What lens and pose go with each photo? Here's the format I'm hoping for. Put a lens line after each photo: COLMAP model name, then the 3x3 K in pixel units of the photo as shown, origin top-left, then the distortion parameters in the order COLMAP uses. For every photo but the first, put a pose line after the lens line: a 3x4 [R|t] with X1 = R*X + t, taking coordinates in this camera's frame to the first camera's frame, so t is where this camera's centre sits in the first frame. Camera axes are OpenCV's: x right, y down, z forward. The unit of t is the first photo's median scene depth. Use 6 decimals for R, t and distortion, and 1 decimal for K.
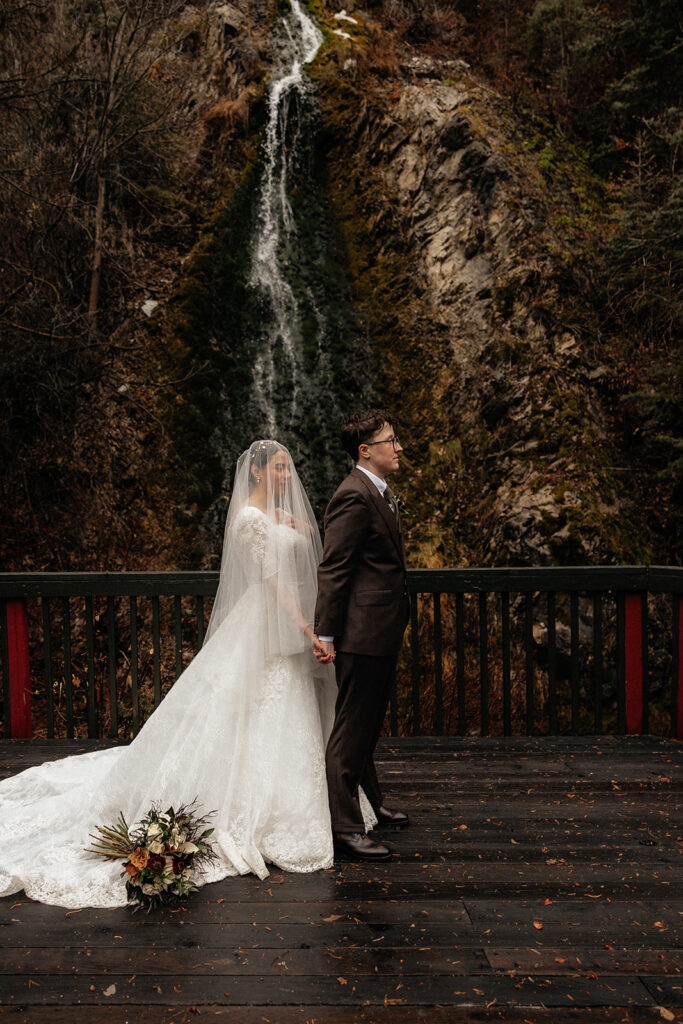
lens RADIAL K [[849.8, 0, 274.7], [0, 849.8, 550.4], [0, 0, 1]] dist [0.004732, 0.006090]
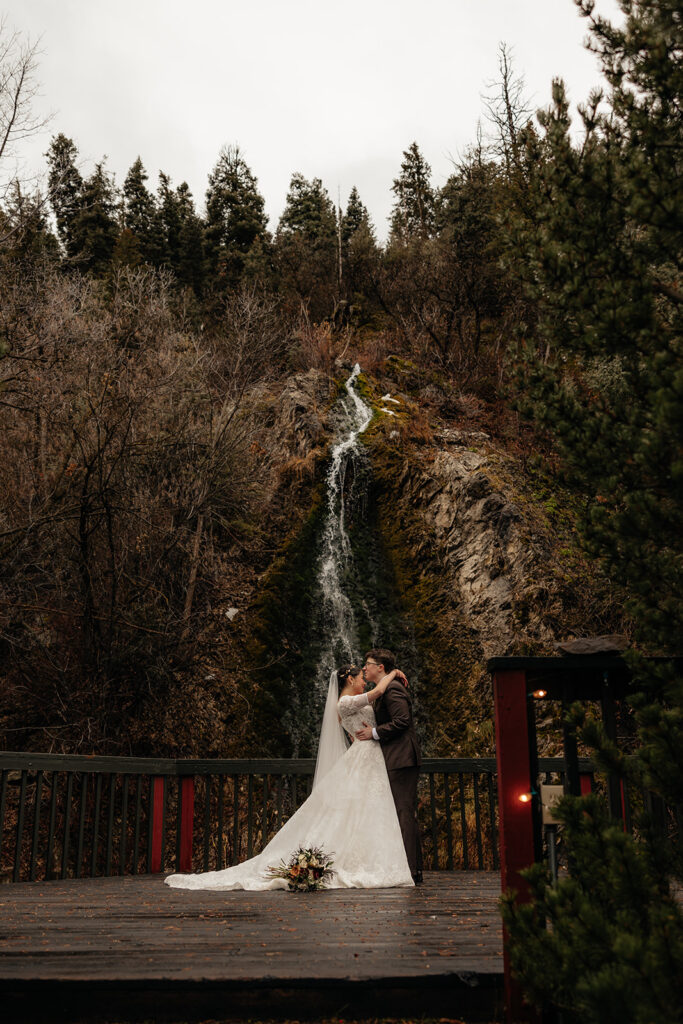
lens RADIAL K [[1064.4, 0, 313.7], [0, 1064.4, 554.9], [0, 0, 1]] dist [-0.004047, -0.004606]
pose [[0.999806, 0.016642, 0.010495, -0.049768], [-0.011840, 0.934952, -0.354576, 0.174737], [-0.015713, 0.354383, 0.934968, -0.453676]]
